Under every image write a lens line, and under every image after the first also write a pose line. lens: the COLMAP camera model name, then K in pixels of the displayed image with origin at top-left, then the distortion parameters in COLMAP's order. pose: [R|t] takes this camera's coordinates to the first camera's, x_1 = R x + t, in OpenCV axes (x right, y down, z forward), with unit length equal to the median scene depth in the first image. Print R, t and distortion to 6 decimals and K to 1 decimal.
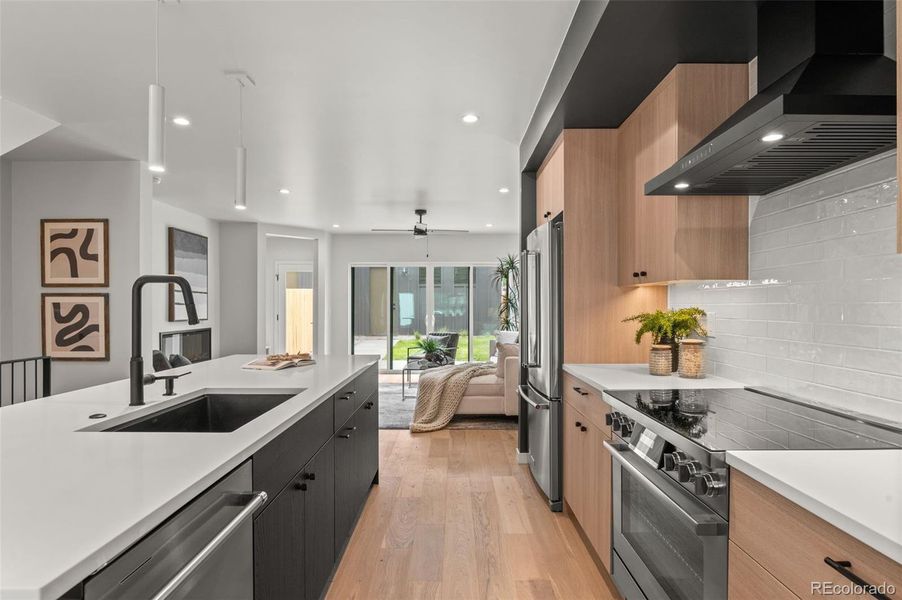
lens RADIAL K [[510.2, 0, 451.0], [0, 510.2, 300.0], [0, 0, 1]] dist [-0.000824, -0.000580]
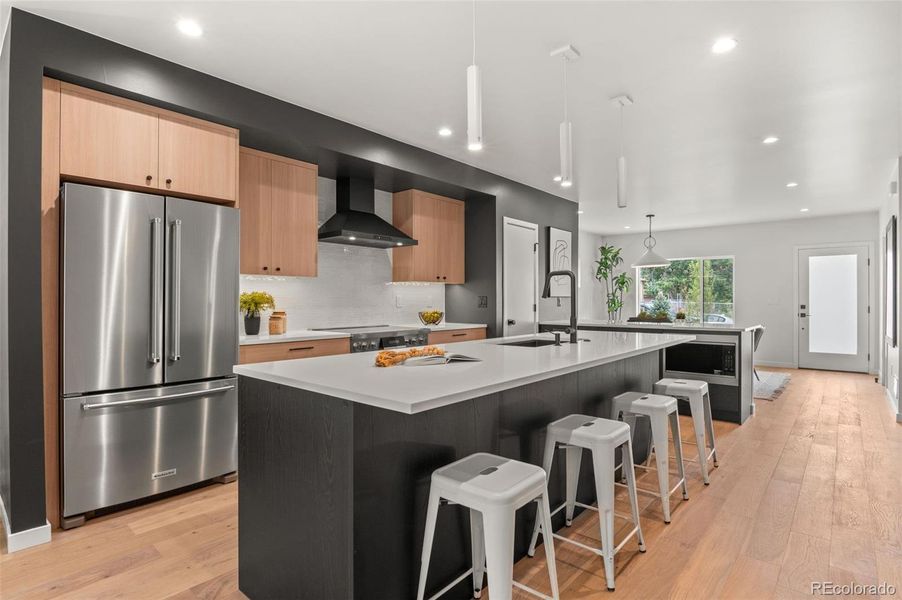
lens RADIAL K [[452.7, 0, 451.0], [0, 452.7, 300.0], [0, 0, 1]] dist [-0.002108, -0.001150]
pose [[-0.756641, -0.007770, 0.653785, -0.341239], [-0.011154, 0.999937, -0.001025, 0.014349], [-0.653736, -0.008068, -0.756680, 0.638106]]
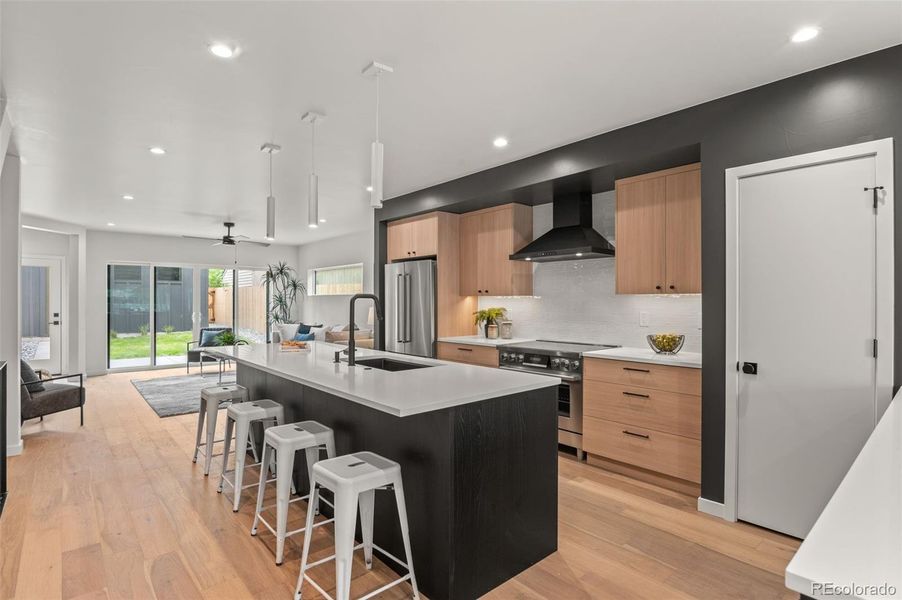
lens RADIAL K [[452.7, 0, 451.0], [0, 452.7, 300.0], [0, 0, 1]] dist [-0.002108, -0.001150]
pose [[0.749055, 0.001163, 0.662506, -0.364350], [-0.007274, 0.999953, 0.006468, -0.010121], [-0.662467, -0.009664, 0.749028, -0.113570]]
